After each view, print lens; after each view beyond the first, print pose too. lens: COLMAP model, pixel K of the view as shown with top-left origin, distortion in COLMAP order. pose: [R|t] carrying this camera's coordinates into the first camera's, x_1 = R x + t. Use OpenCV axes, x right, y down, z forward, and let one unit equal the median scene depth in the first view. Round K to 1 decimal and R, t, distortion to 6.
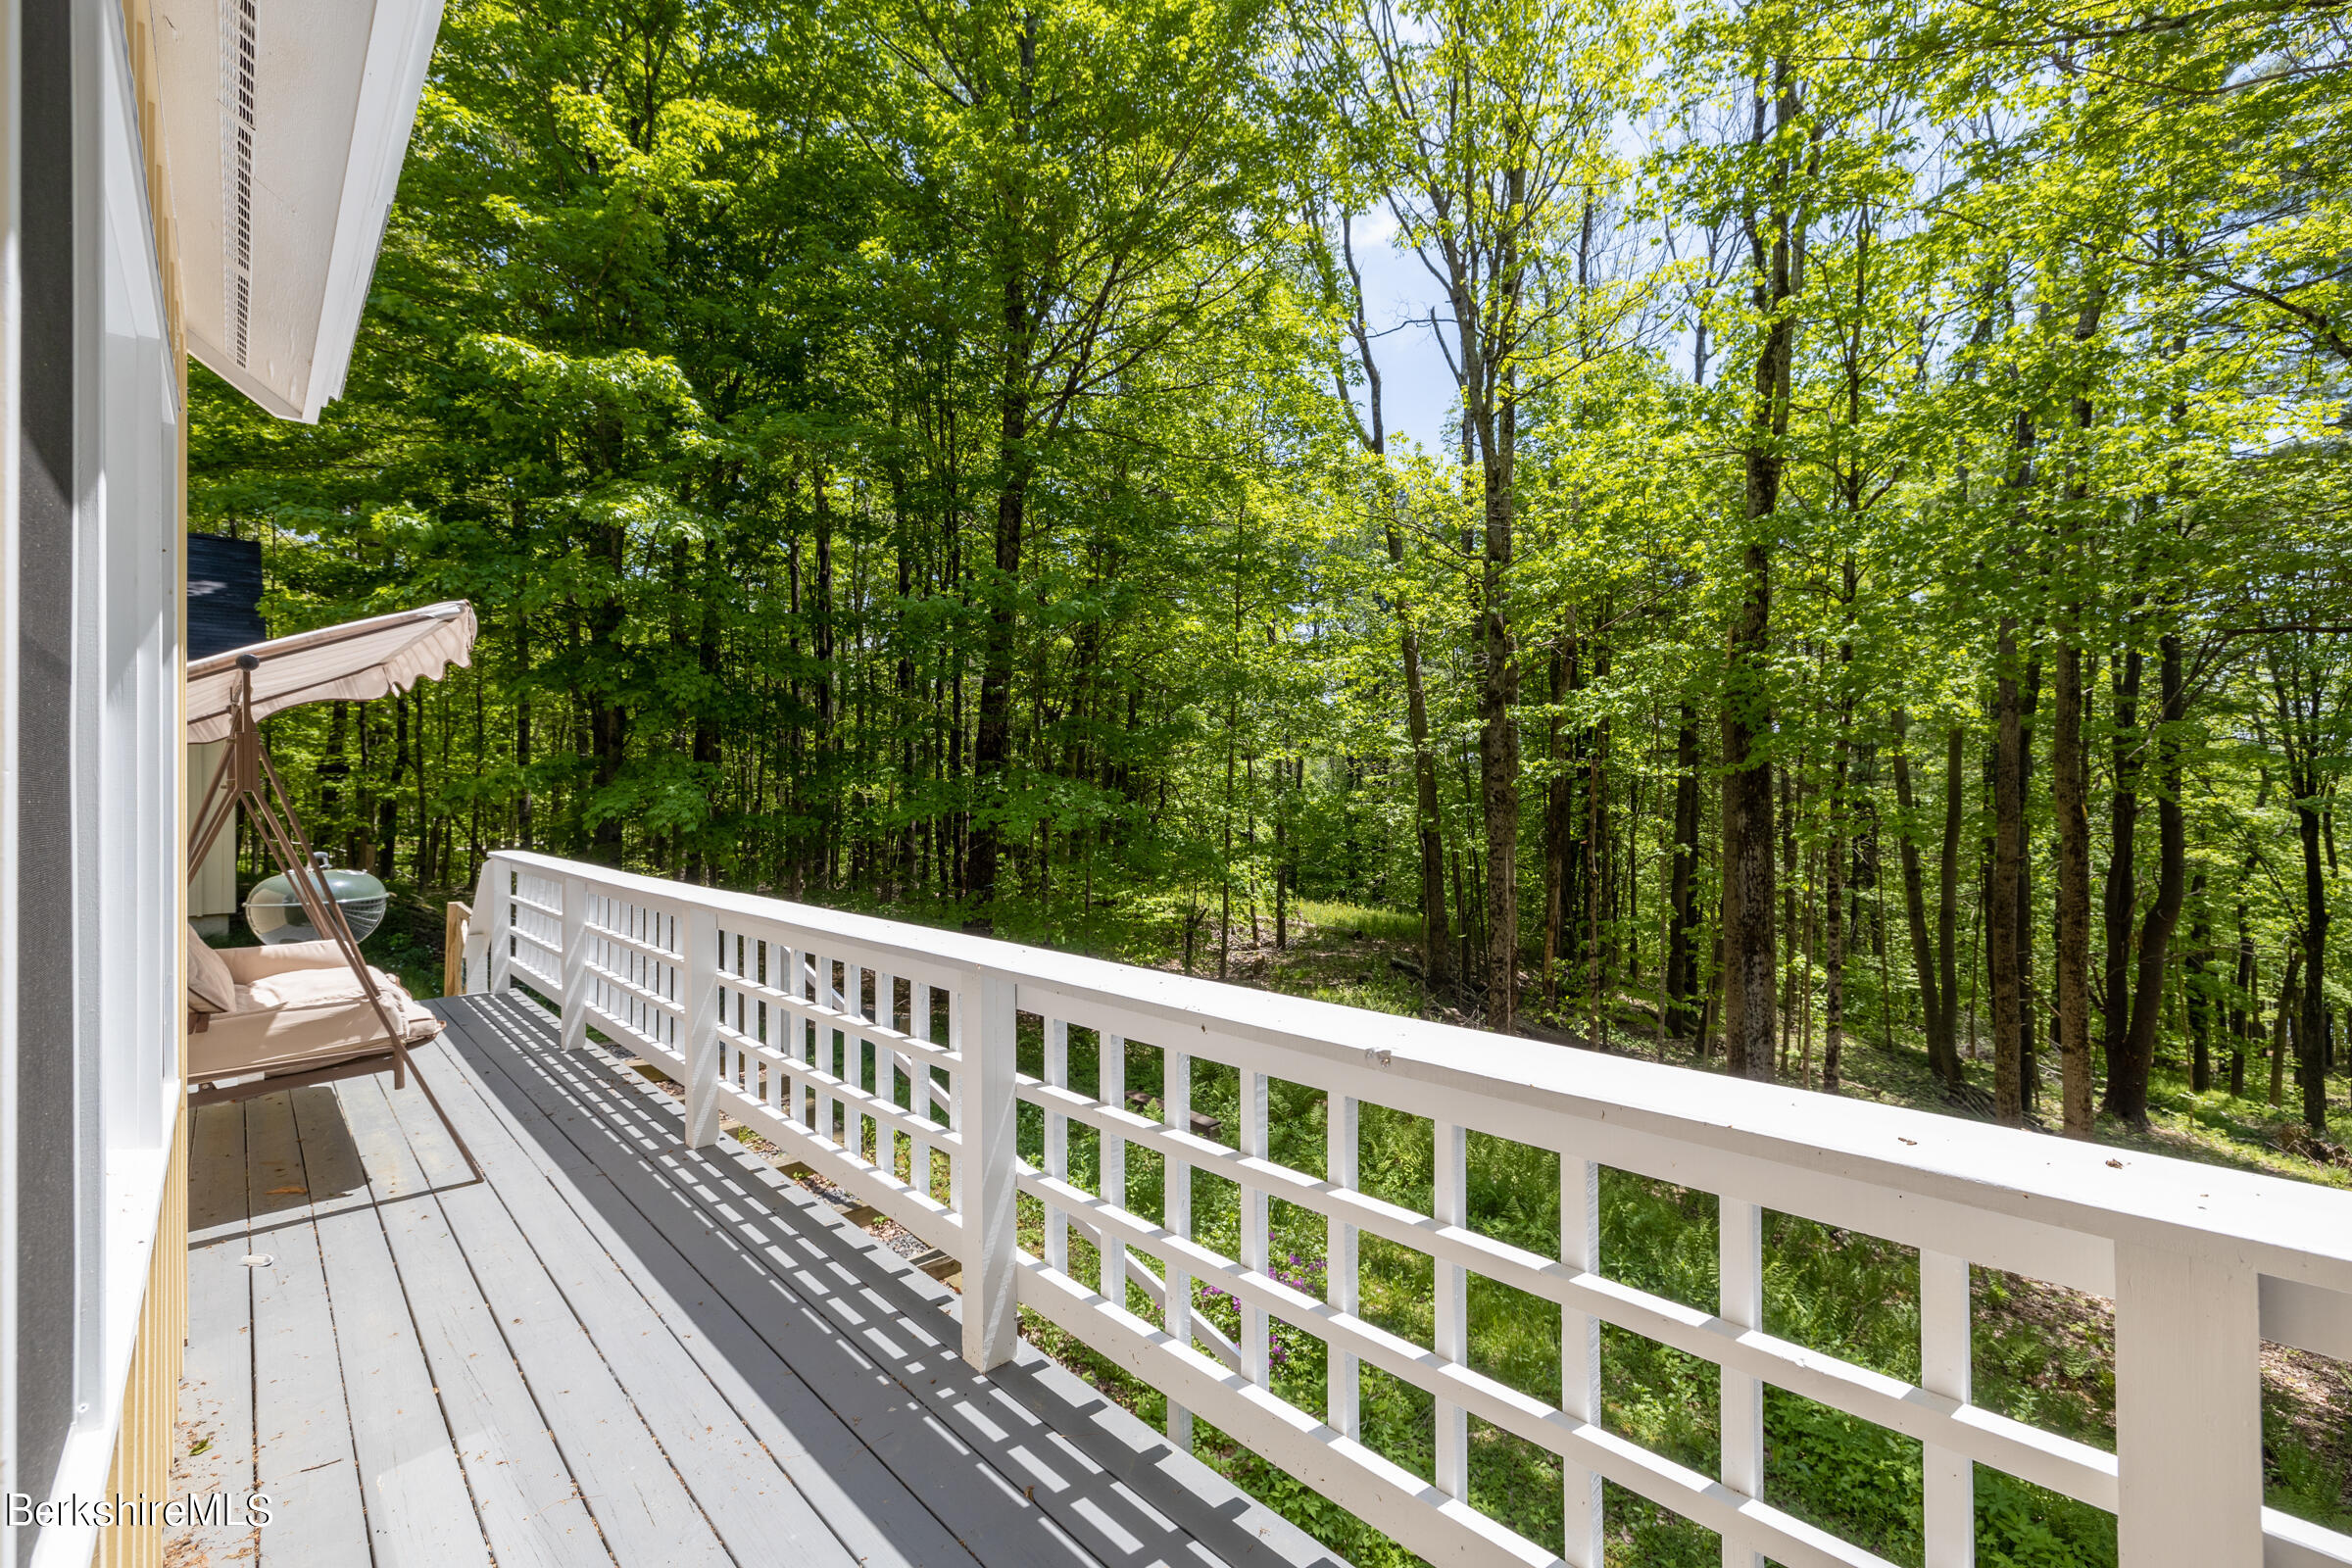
lens RADIAL K [[1229.4, 0, 1177.0], [0, 1229.4, 777.2], [0, 0, 1]] dist [0.003534, 0.002640]
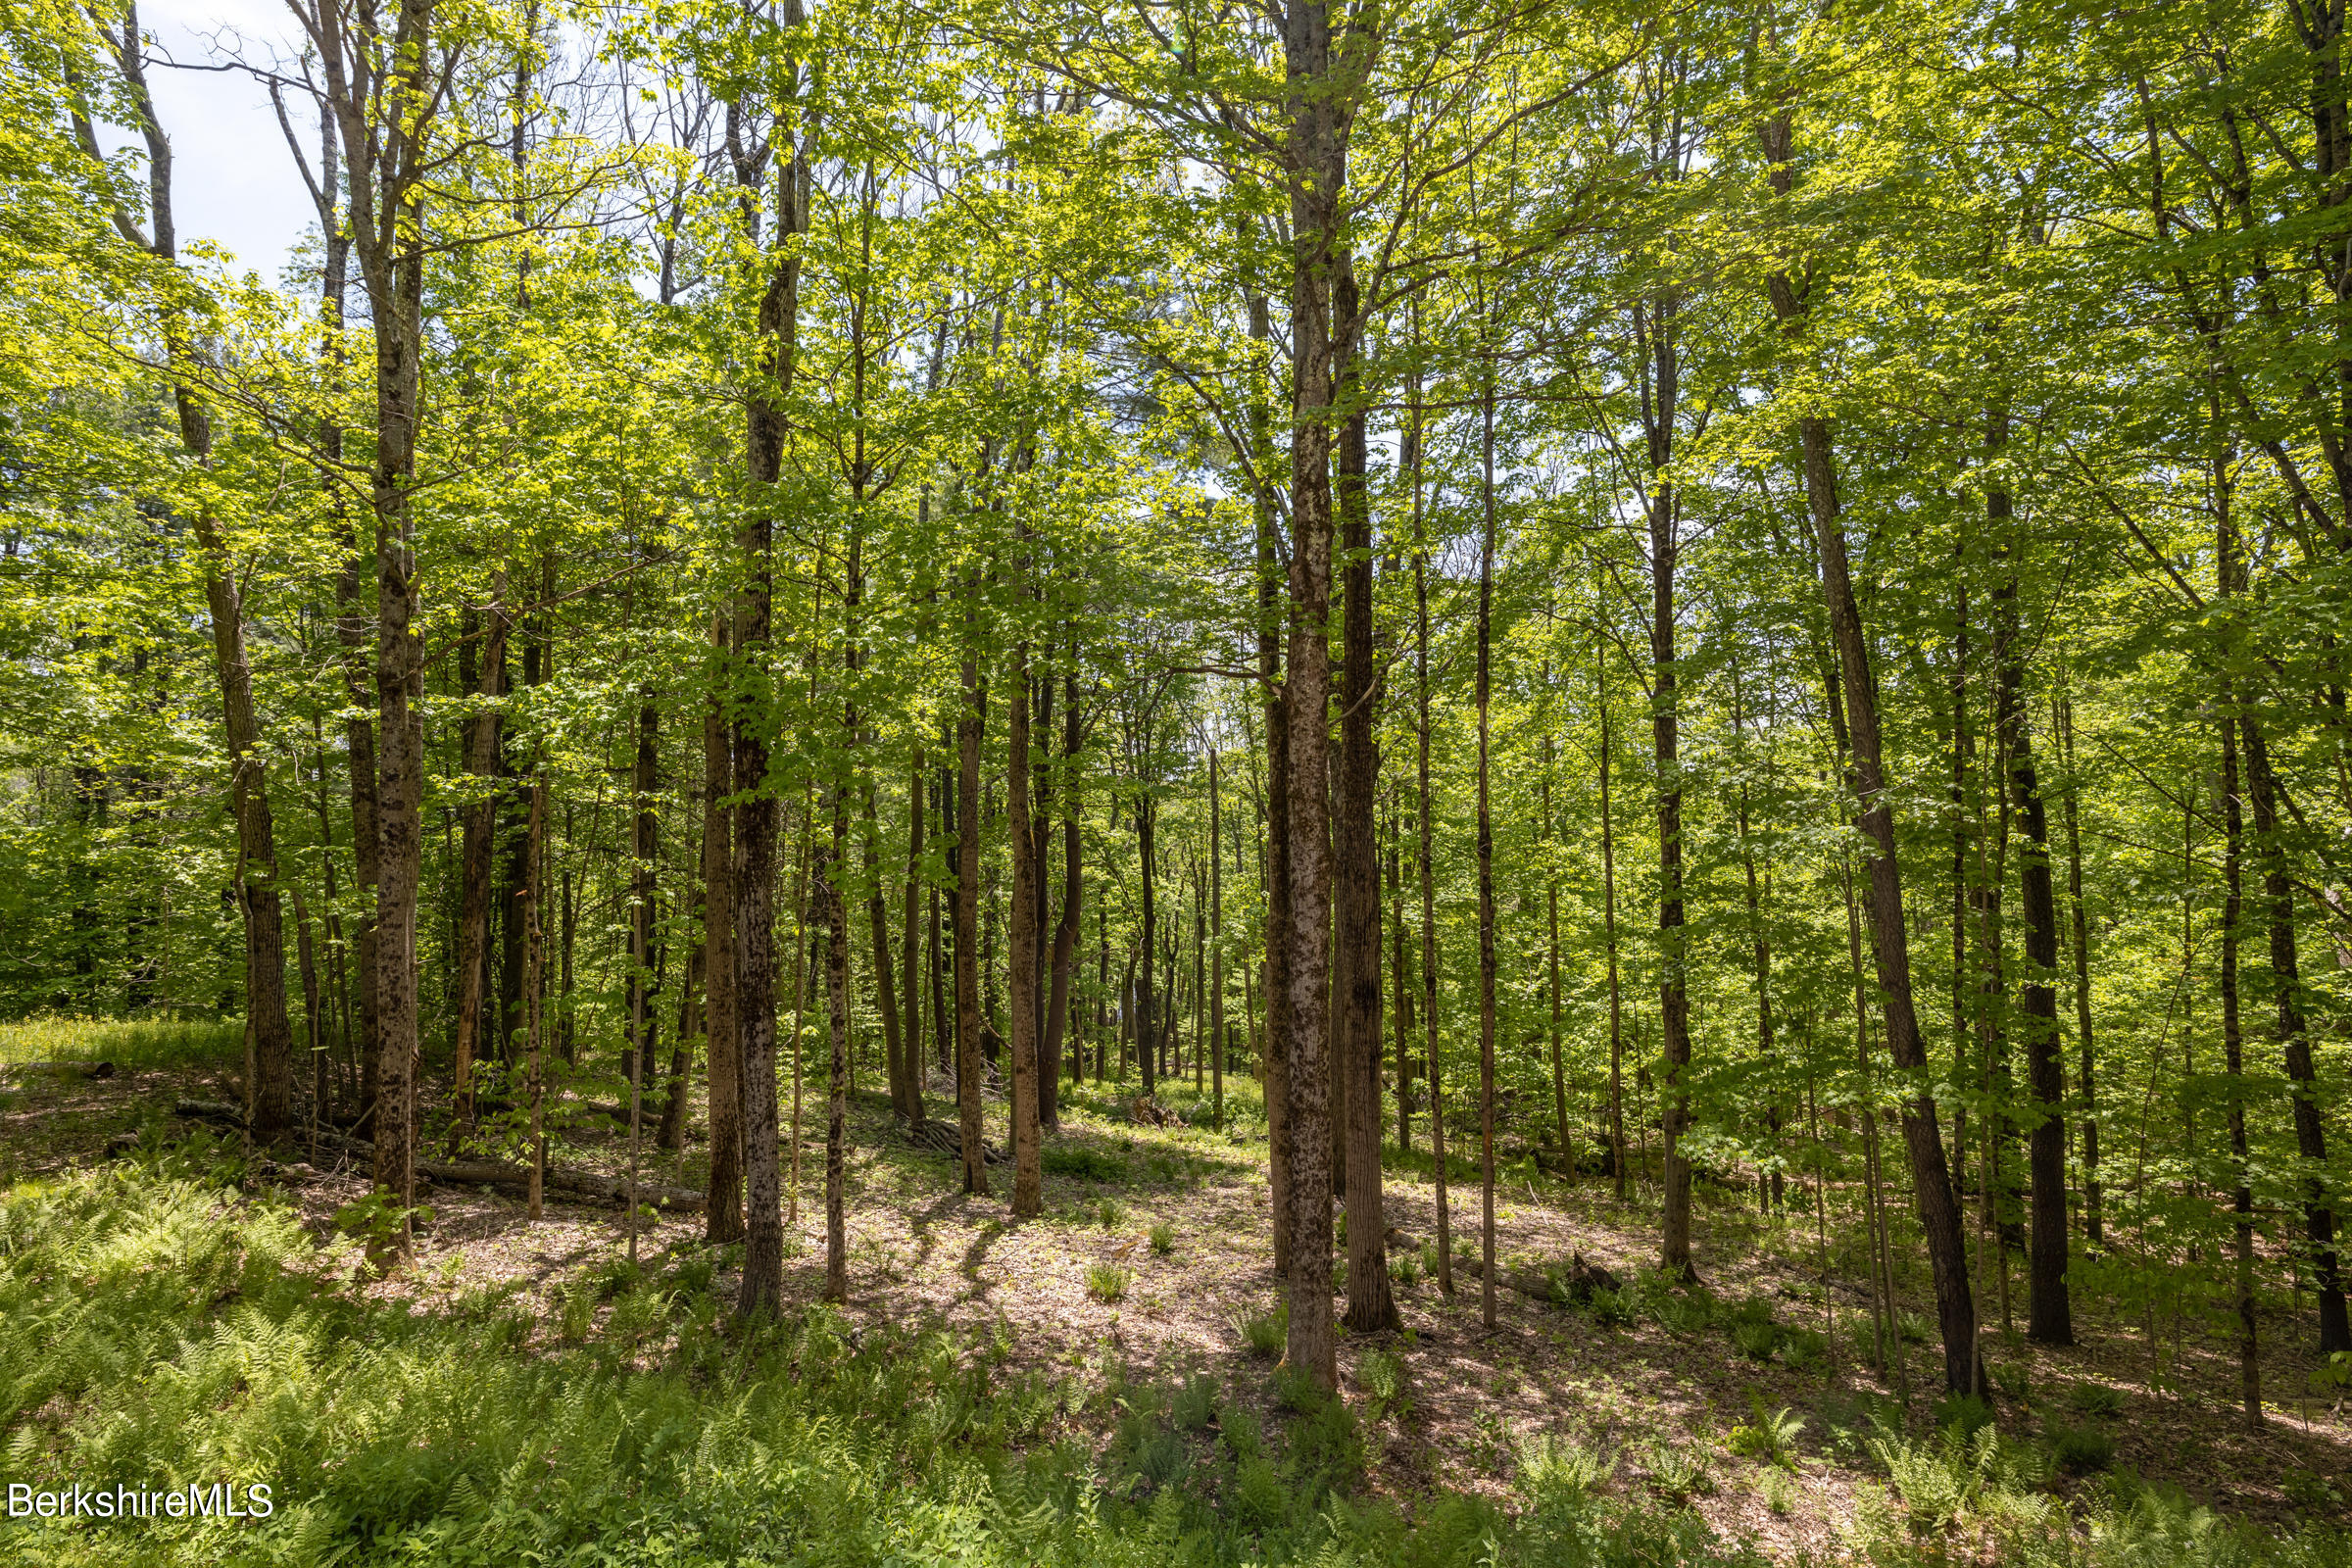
lens RADIAL K [[1229.4, 0, 1177.0], [0, 1229.4, 777.2], [0, 0, 1]] dist [0.003534, 0.002640]
pose [[0.629110, 0.015363, 0.777165, 0.008463], [0.004825, 0.999708, -0.023668, 0.003723], [-0.777302, 0.018640, 0.628852, 0.232330]]
